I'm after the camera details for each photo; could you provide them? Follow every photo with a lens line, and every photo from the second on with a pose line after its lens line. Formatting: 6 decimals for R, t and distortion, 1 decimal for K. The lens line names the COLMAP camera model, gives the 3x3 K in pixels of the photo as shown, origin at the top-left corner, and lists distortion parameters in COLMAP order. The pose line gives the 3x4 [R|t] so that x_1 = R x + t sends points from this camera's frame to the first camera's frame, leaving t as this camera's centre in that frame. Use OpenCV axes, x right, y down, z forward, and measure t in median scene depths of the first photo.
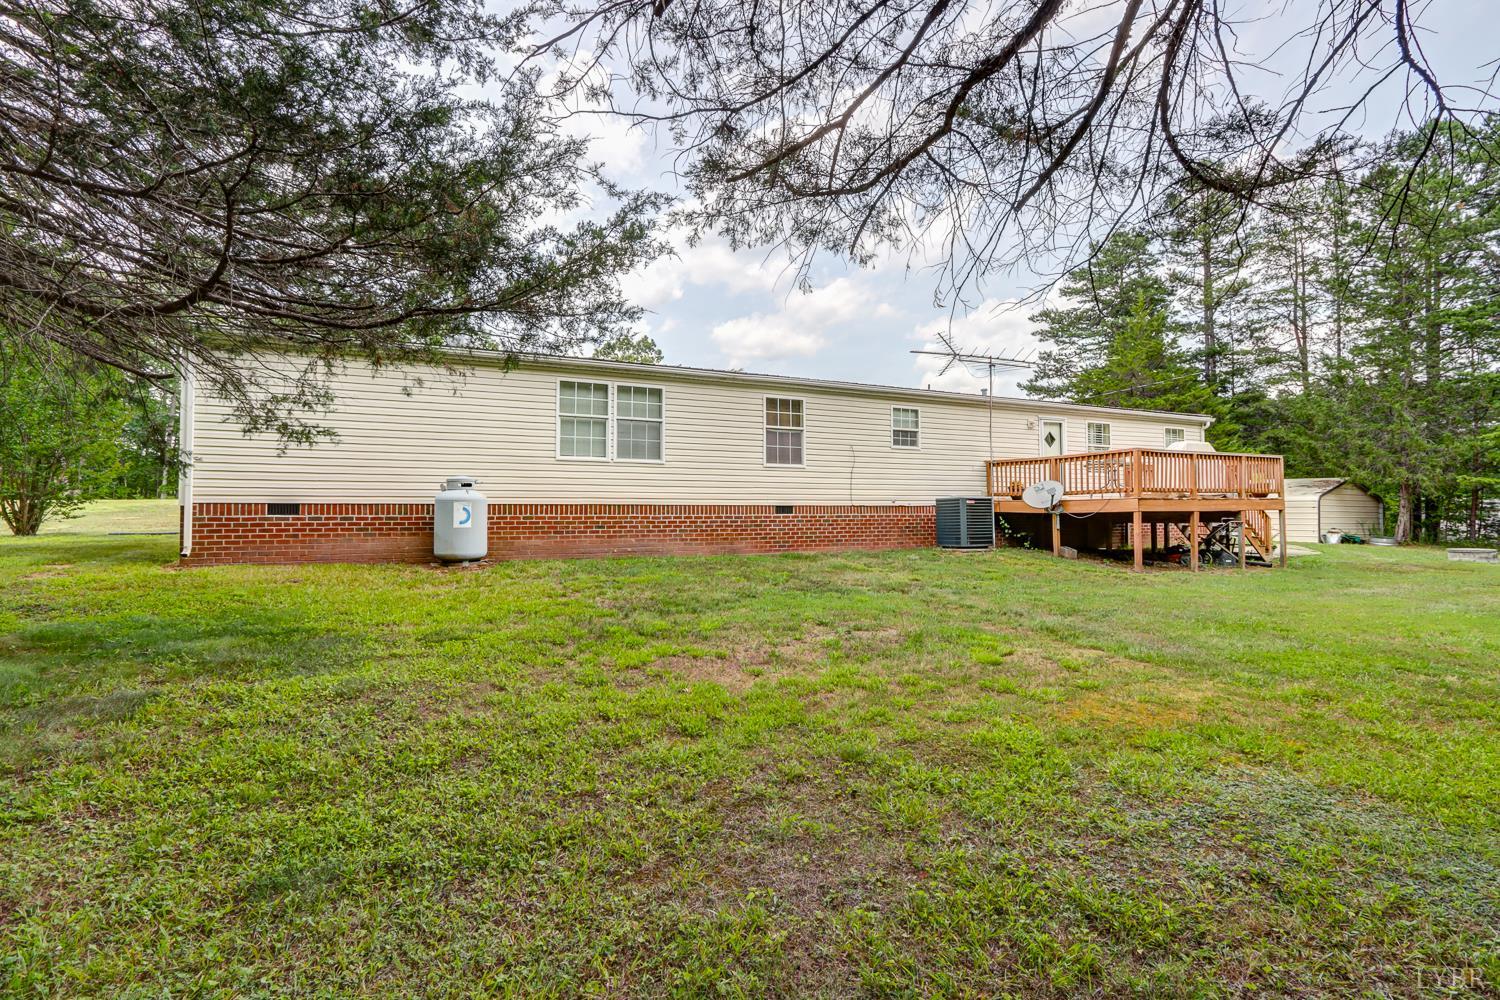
lens RADIAL K [[726.0, 0, 736.7], [0, 726.0, 487.9], [0, 0, 1]] dist [-0.021395, 0.005622]
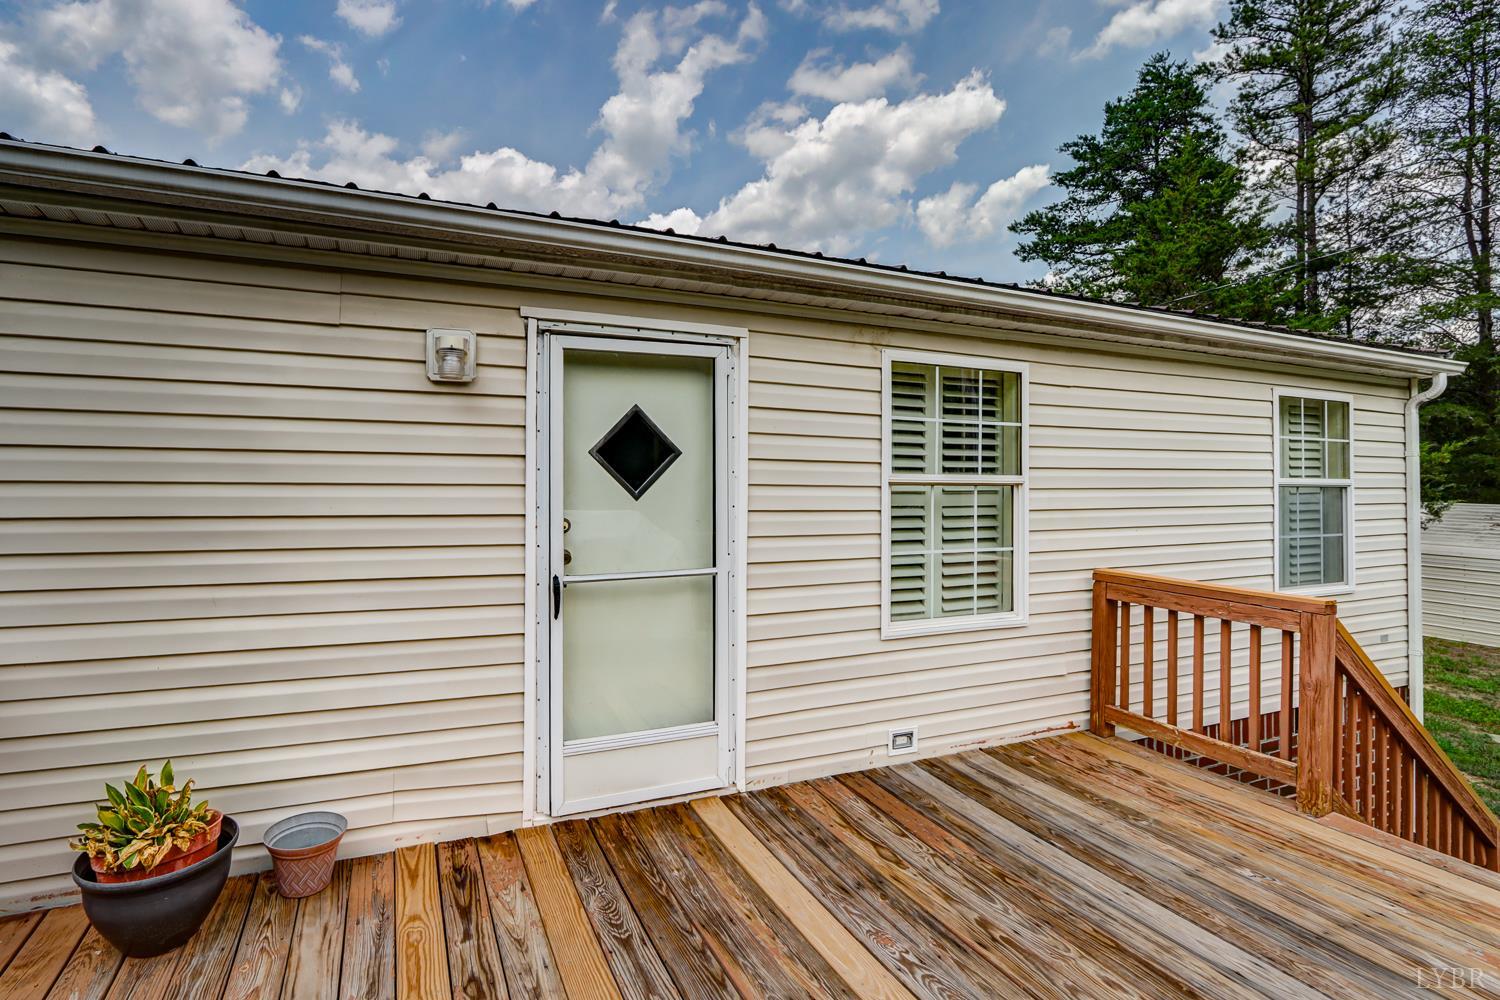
lens RADIAL K [[726.0, 0, 736.7], [0, 726.0, 487.9], [0, 0, 1]] dist [-0.021395, 0.005622]
pose [[0.999087, 0.009844, -0.041576, 0.569732], [-0.008220, 0.999204, 0.039042, -0.080300], [0.041927, -0.038665, 0.998372, 1.010975]]
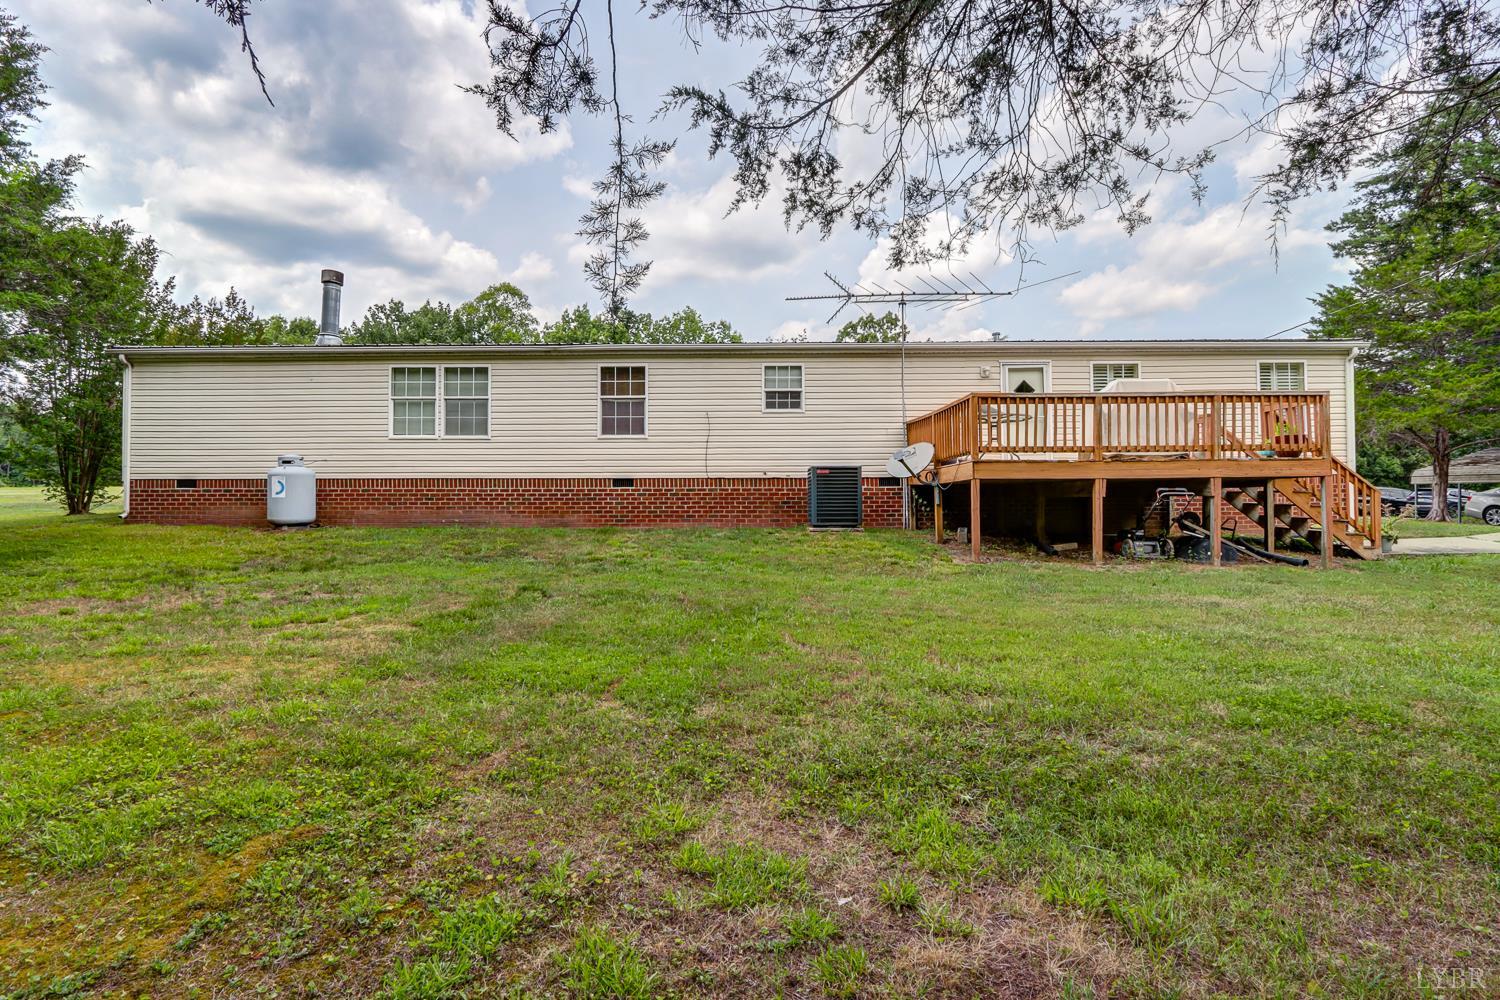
lens RADIAL K [[707.3, 0, 743.3], [0, 707.3, 491.4], [0, 0, 1]] dist [-0.019286, 0.000555]
pose [[0.886852, 0.000496, -0.462054, 0.630498], [0.015807, 0.999381, 0.031413, 0.014713], [0.461784, -0.035162, 0.886295, 0.240572]]
